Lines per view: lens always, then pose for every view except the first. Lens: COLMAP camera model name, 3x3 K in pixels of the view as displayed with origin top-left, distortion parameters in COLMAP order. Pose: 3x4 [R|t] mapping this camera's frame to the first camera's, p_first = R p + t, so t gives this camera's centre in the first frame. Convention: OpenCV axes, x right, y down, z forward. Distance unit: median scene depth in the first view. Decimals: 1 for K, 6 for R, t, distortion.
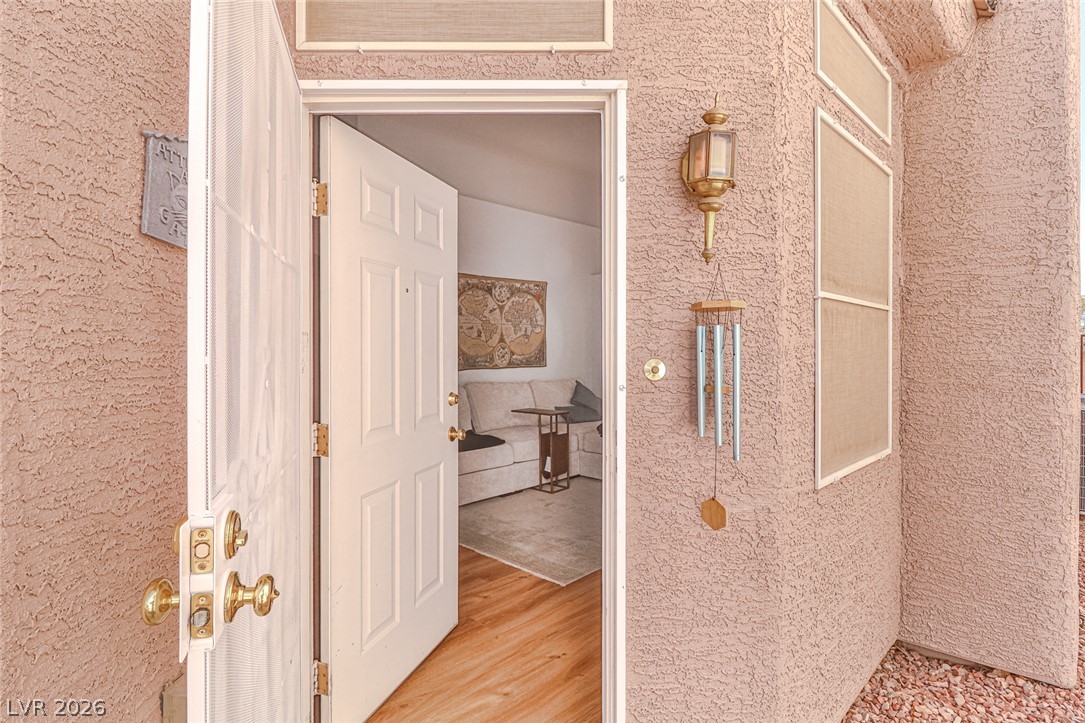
lens RADIAL K [[571.0, 0, 545.7], [0, 571.0, 359.1], [0, 0, 1]] dist [-0.003651, -0.009813]
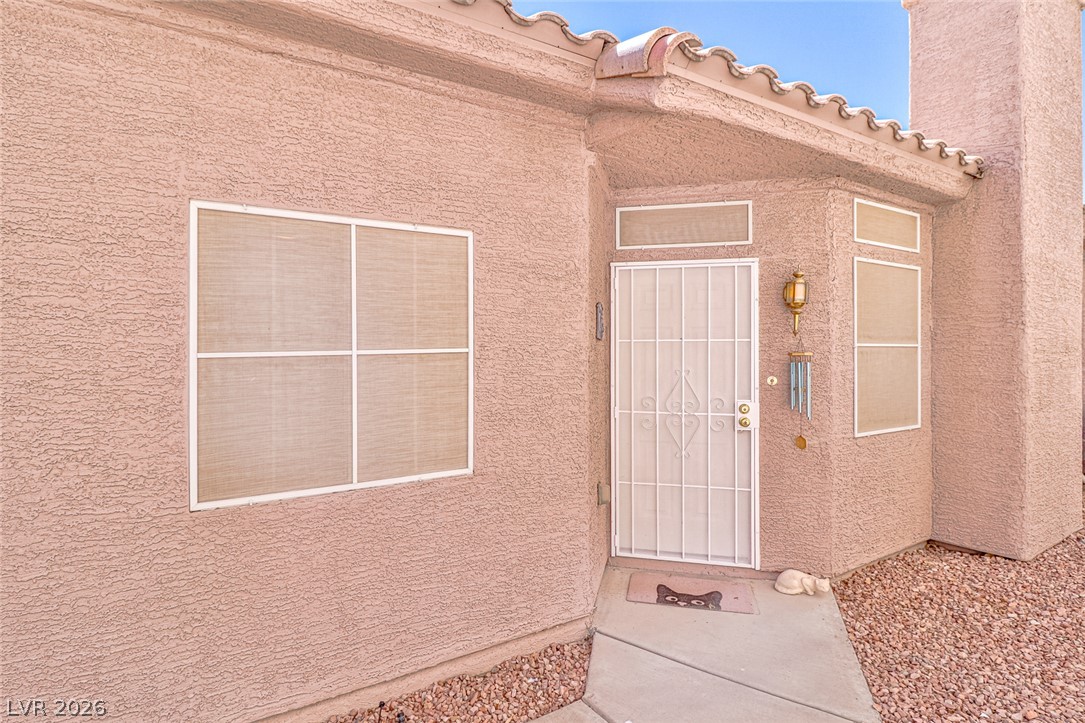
lens RADIAL K [[571.0, 0, 533.0], [0, 571.0, 352.2], [0, 0, 1]] dist [-0.003651, -0.009813]
pose [[0.969543, -0.003123, -0.244902, -0.176387], [-0.000063, 0.999916, -0.012999, -0.064924], [0.244922, 0.012618, 0.969461, -1.438801]]
